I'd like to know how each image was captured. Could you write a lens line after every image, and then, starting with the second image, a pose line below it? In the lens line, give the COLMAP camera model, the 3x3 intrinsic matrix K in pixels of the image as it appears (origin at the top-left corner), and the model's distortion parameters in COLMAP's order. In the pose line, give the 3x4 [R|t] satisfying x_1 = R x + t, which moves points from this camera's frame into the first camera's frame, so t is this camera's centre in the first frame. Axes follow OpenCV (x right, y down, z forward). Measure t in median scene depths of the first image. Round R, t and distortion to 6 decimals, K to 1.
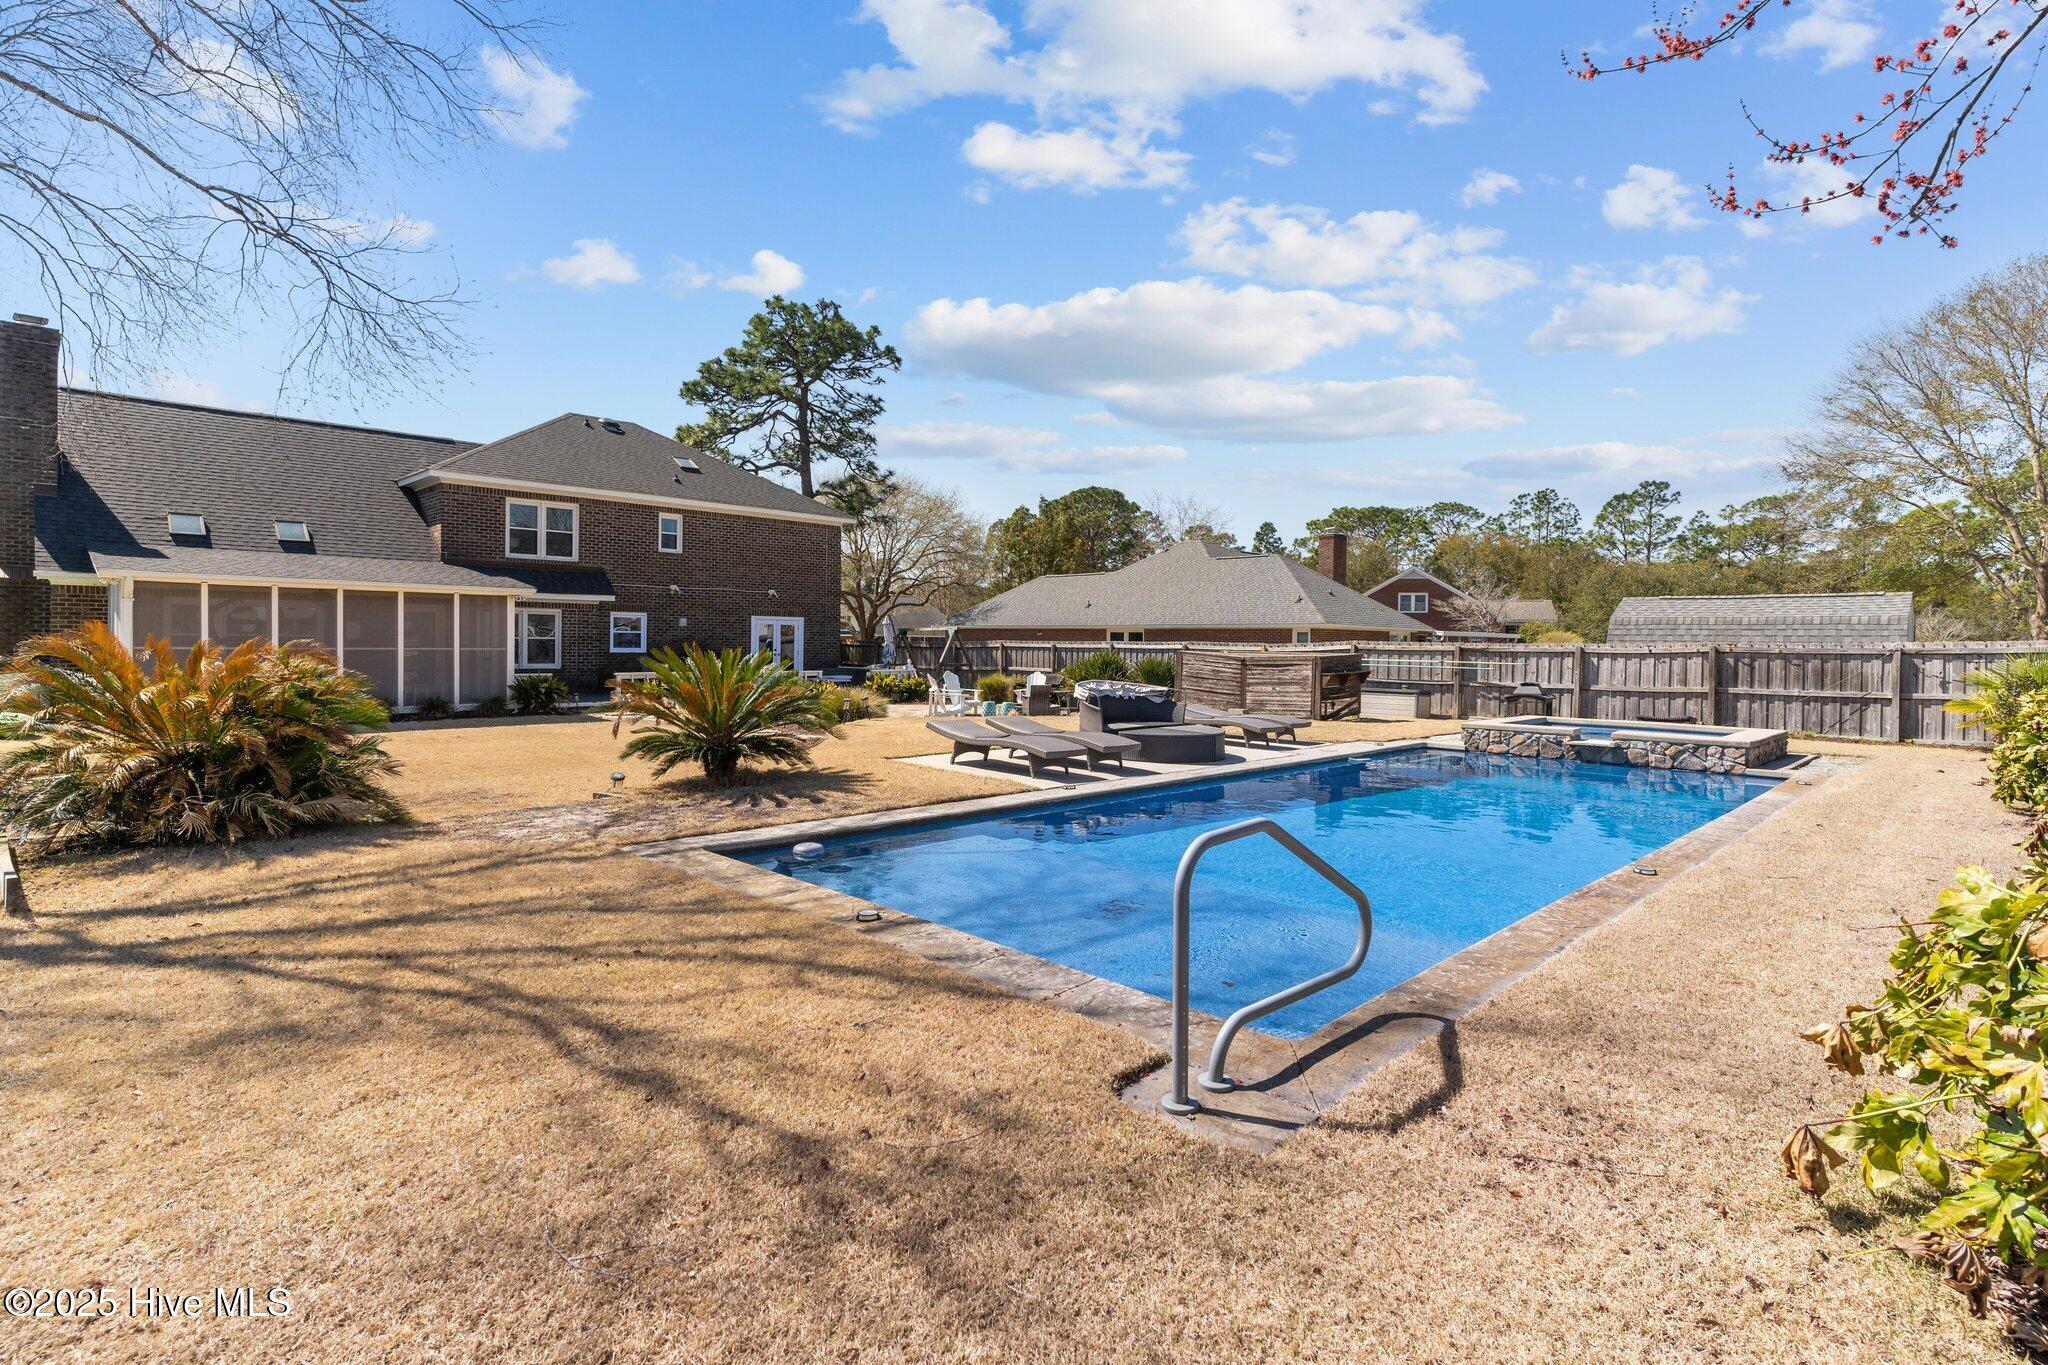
lens RADIAL K [[995.5, 0, 1029.0], [0, 995.5, 660.4], [0, 0, 1]] dist [-0.001270, 0.000070]
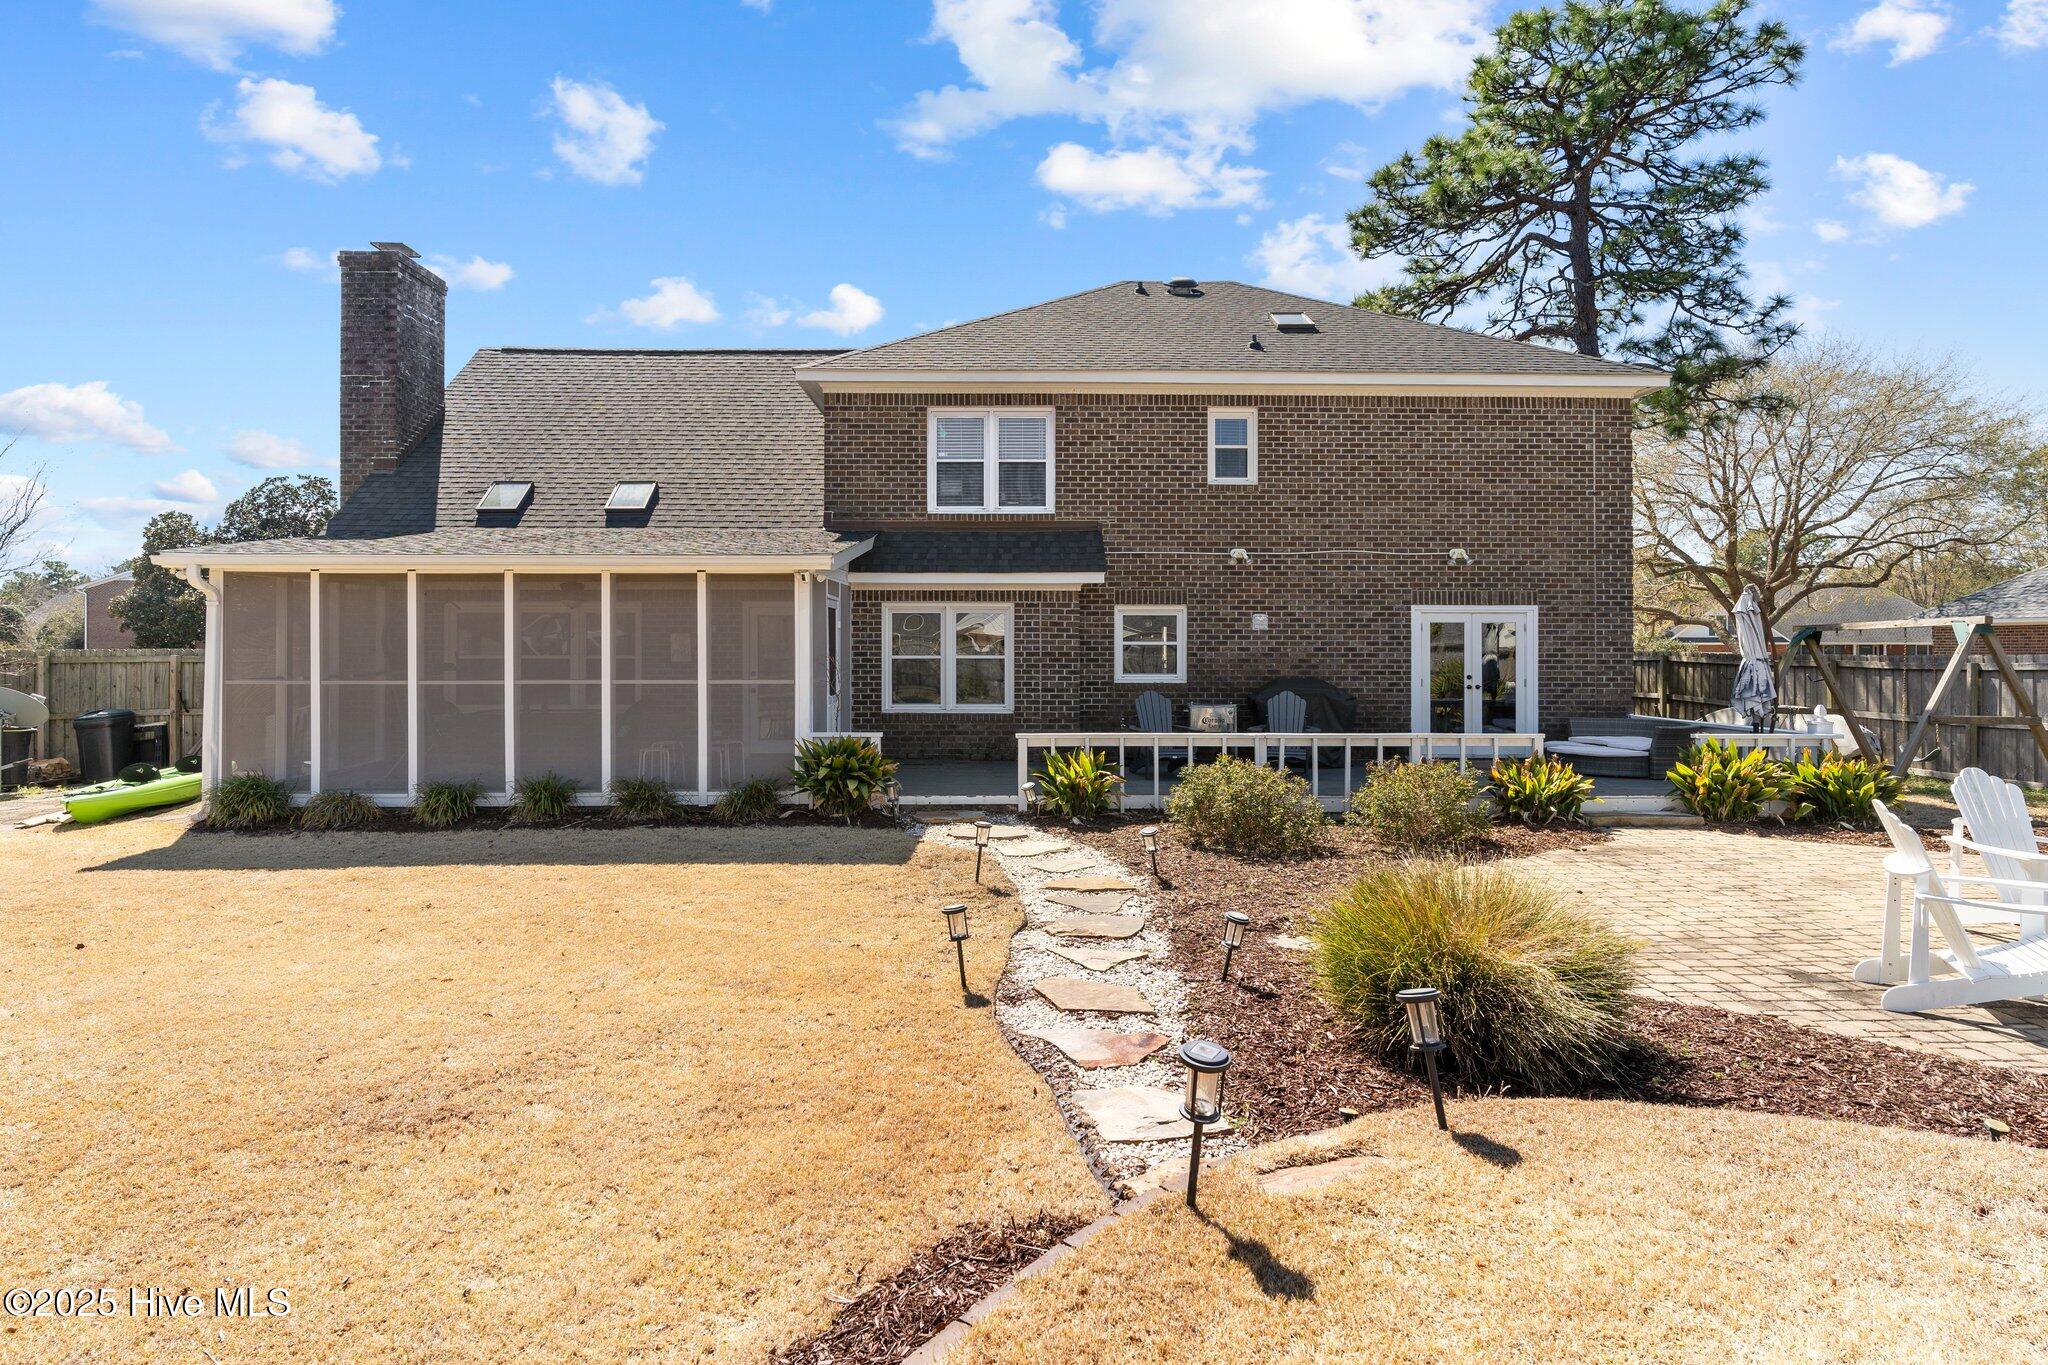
lens RADIAL K [[1093.2, 0, 1027.3], [0, 1093.2, 642.1], [0, 0, 1]] dist [-0.003673, -0.000449]
pose [[0.714849, -0.018542, -0.699033, -0.054569], [-0.004333, 0.999512, -0.030943, -0.012159], [0.699266, 0.025148, 0.714419, 0.586154]]
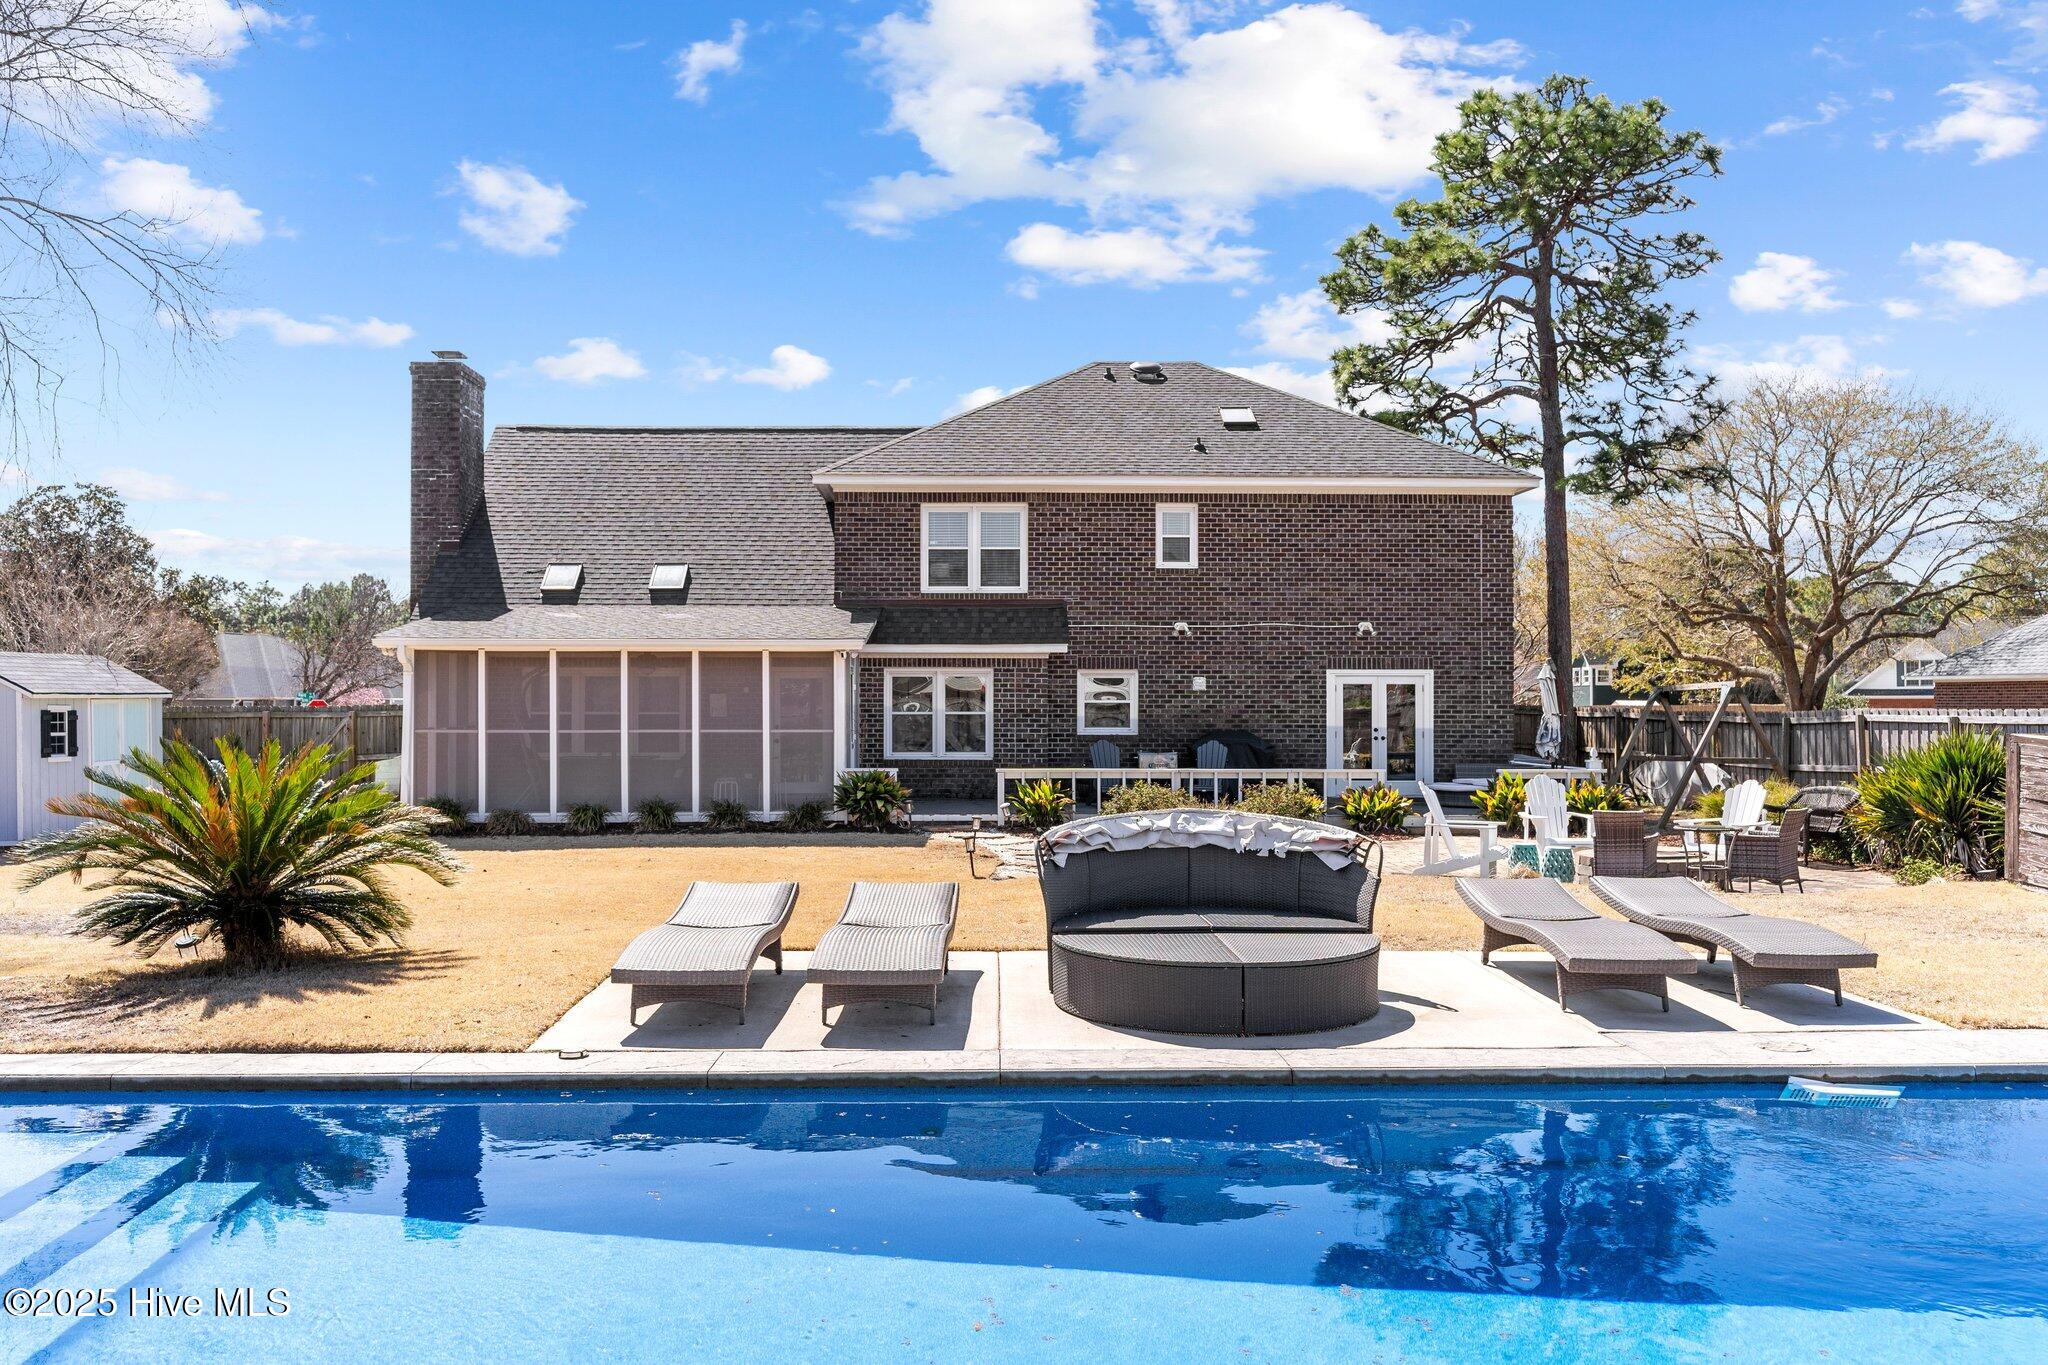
lens RADIAL K [[1672.6, 0, 1024.0], [0, 1672.6, 682.5], [0, 0, 1]] dist [-0.002327, 0.001193]
pose [[0.722735, -0.022023, -0.690774, 0.293882], [-0.004283, 0.999330, -0.036341, -0.002683], [0.691112, 0.029223, 0.722157, 0.230538]]
